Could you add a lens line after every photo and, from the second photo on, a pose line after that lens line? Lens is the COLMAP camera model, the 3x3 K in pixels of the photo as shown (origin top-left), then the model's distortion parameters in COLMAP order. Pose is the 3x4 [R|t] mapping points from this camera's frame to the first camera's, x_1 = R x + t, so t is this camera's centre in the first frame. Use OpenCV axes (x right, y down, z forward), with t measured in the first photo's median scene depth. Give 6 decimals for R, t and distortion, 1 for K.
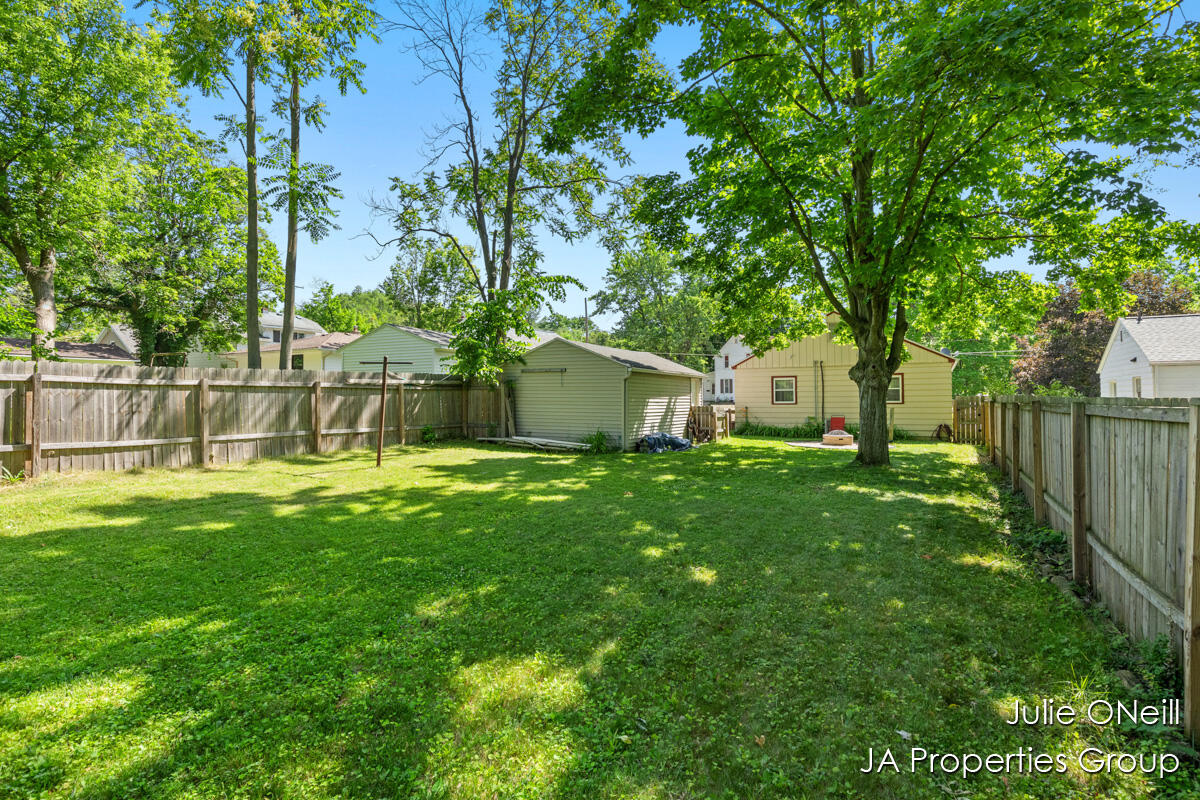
lens RADIAL K [[602.2, 0, 600.0], [0, 602.2, 400.0], [0, 0, 1]] dist [-0.001806, -0.000129]
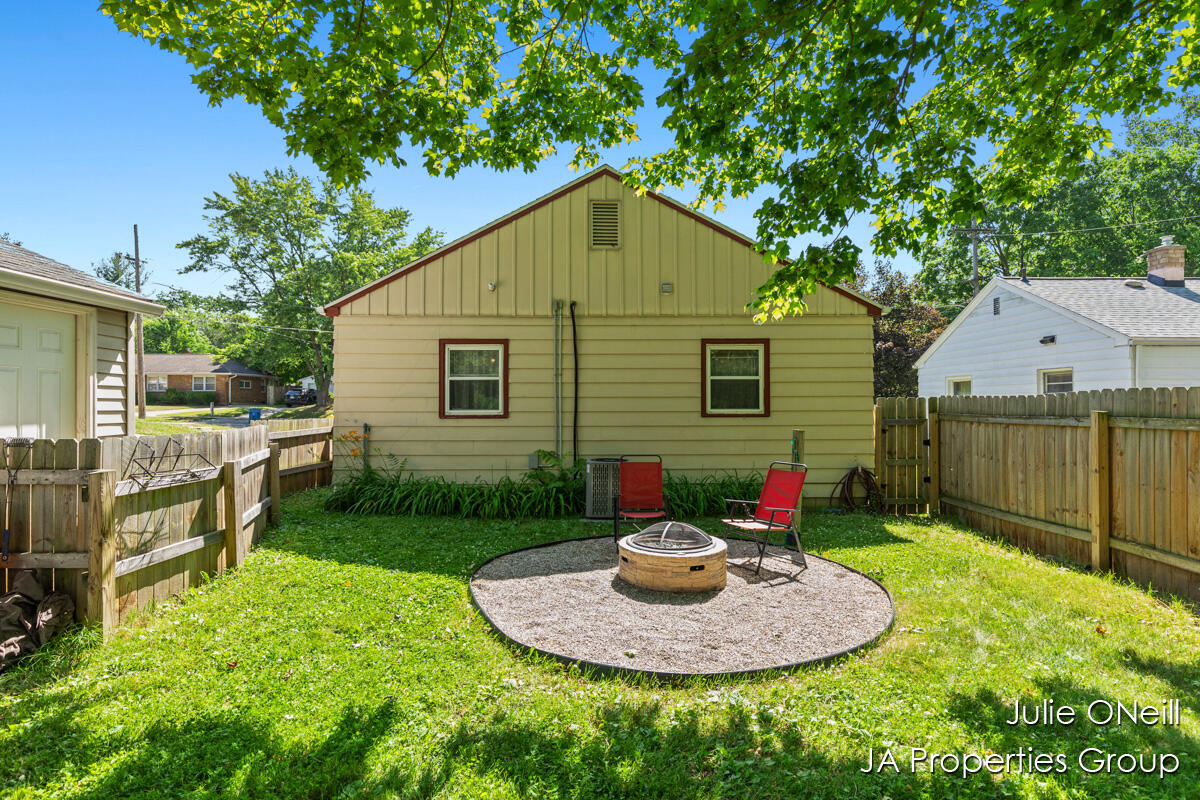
lens RADIAL K [[602.2, 0, 600.0], [0, 602.2, 400.0], [0, 0, 1]] dist [-0.001806, -0.000129]
pose [[0.876745, 0.006804, 0.480907, 0.202220], [-0.003620, 0.999965, -0.007549, -0.001105], [-0.480942, 0.004878, 0.876739, 0.659450]]
